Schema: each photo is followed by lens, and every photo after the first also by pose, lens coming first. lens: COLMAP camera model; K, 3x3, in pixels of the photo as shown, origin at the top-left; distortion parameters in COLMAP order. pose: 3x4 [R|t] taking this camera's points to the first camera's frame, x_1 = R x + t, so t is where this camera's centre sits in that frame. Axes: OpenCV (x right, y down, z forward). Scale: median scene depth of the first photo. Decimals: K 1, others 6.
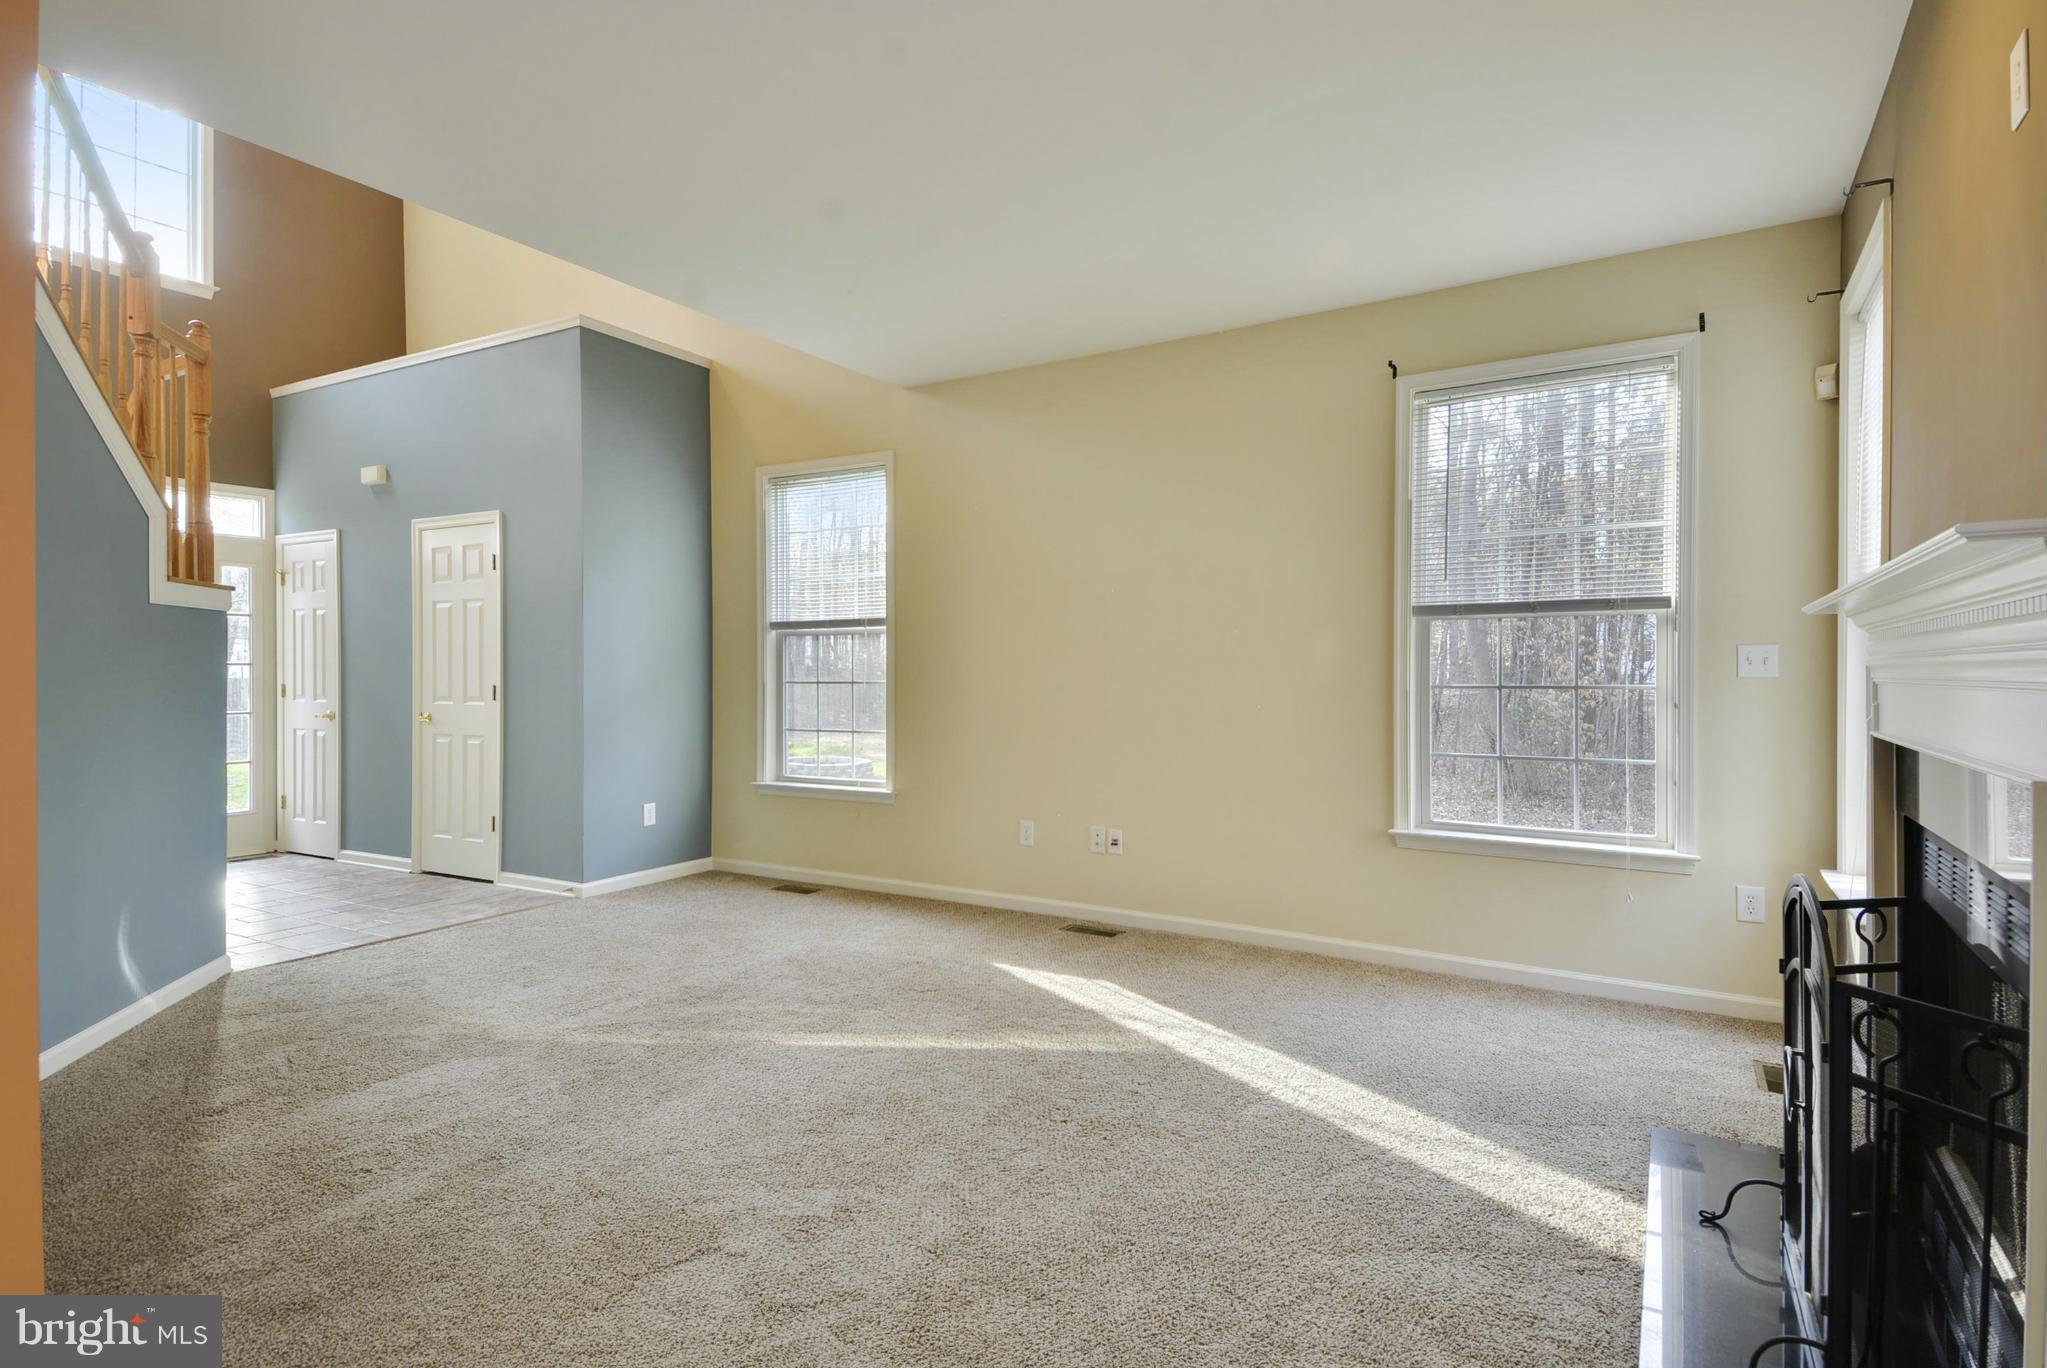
lens RADIAL K [[1031.5, 0, 1024.0], [0, 1031.5, 668.2], [0, 0, 1]] dist [0.105977, -0.074940]
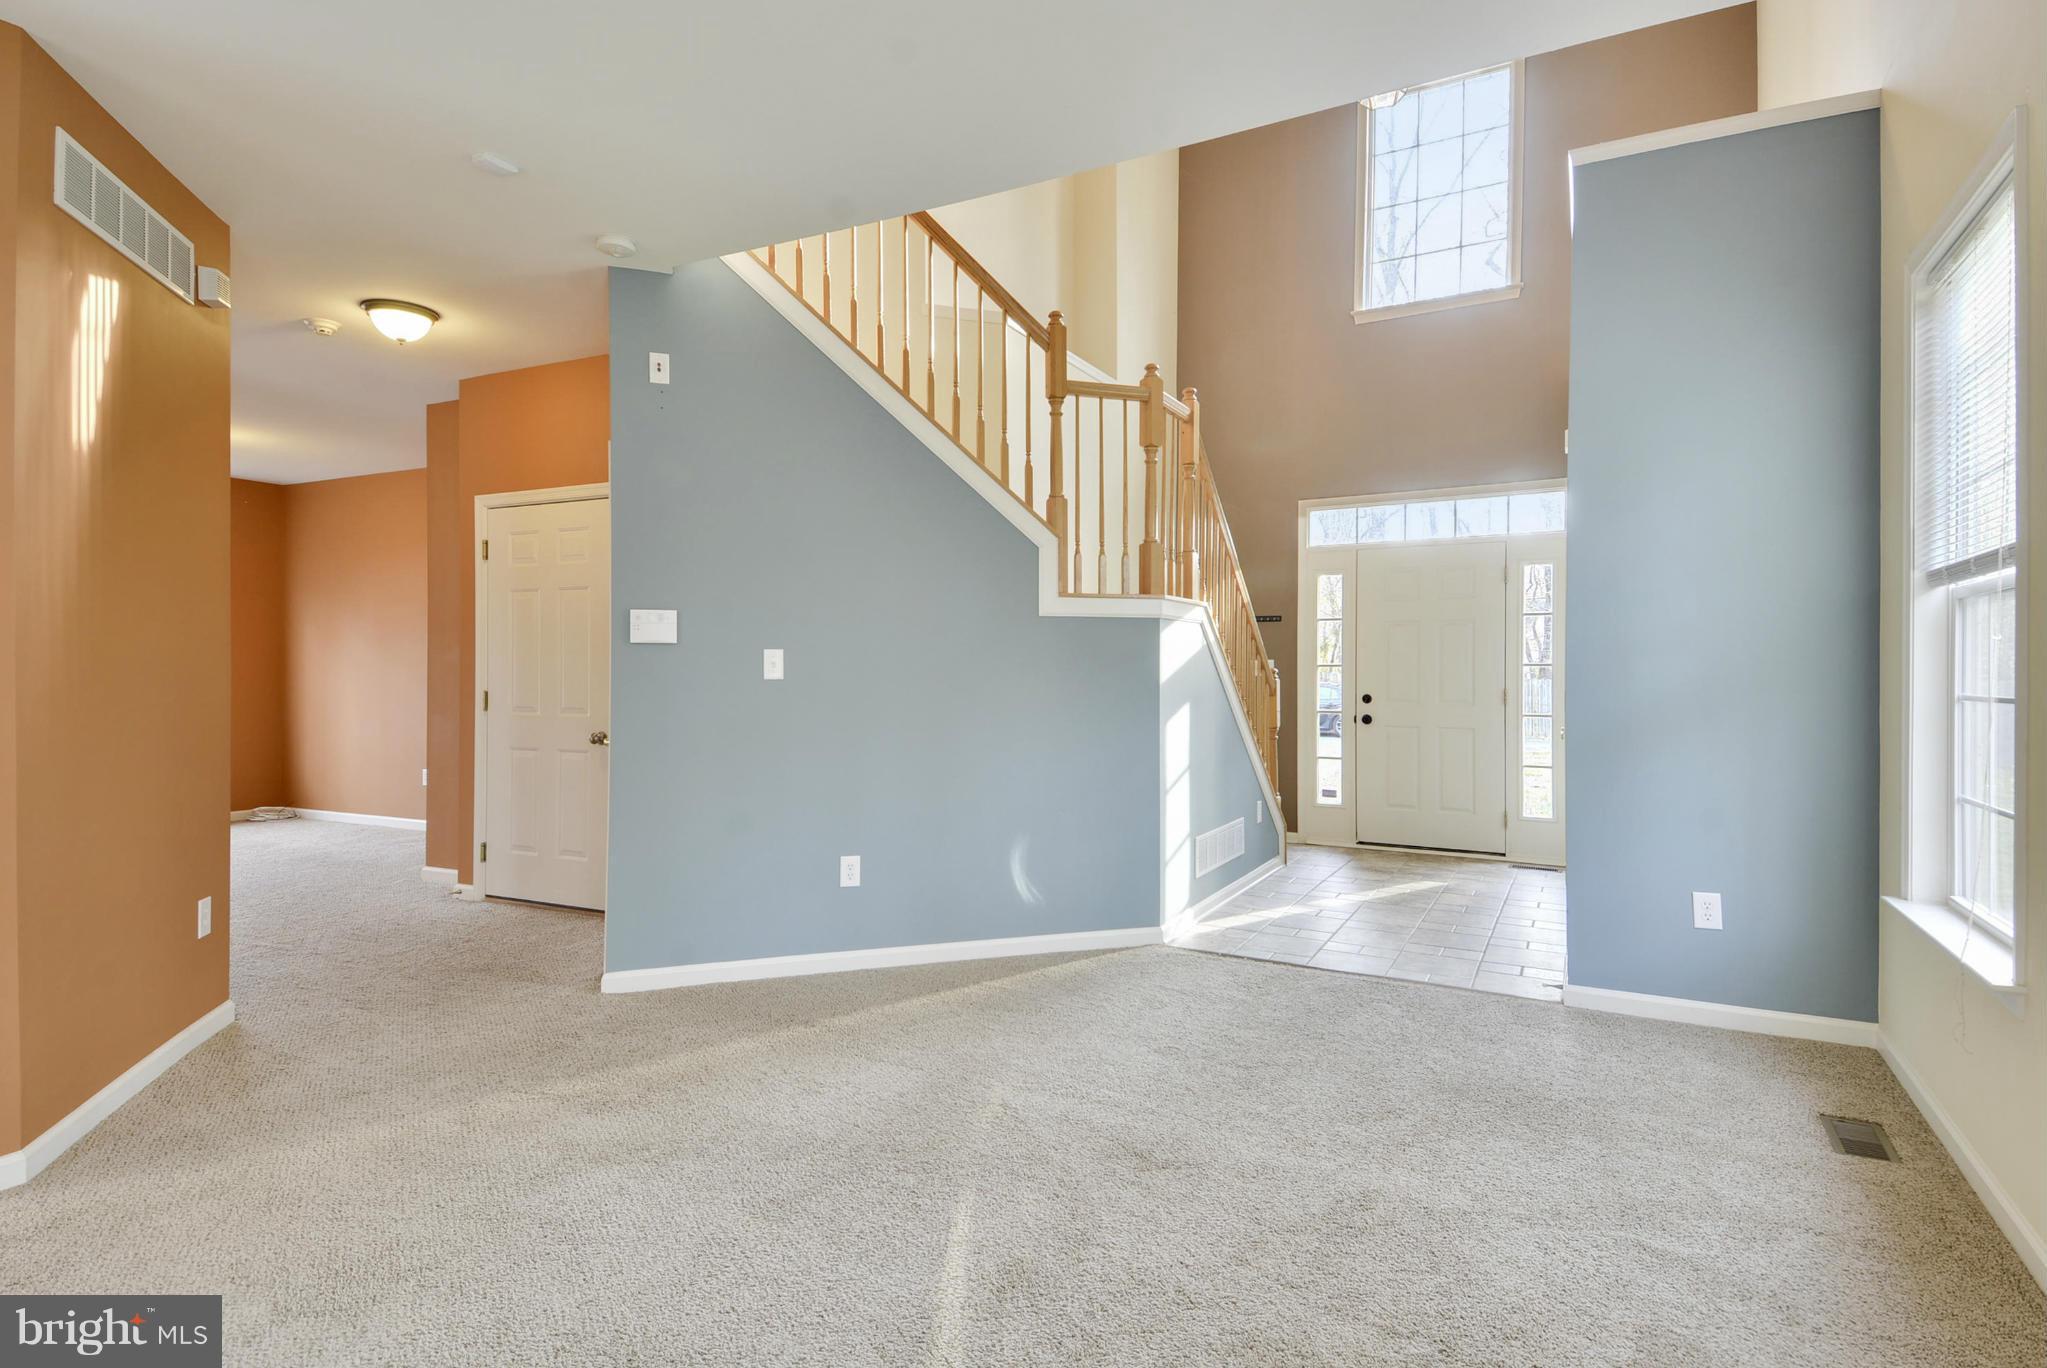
lens RADIAL K [[1031.5, 0, 1024.0], [0, 1031.5, 668.2], [0, 0, 1]] dist [0.105977, -0.074940]
pose [[0.063211, -0.004278, -0.997991, 0.348098], [0.000446, 0.999991, -0.004258, 0.002561], [0.998000, -0.000176, 0.063213, 0.846522]]
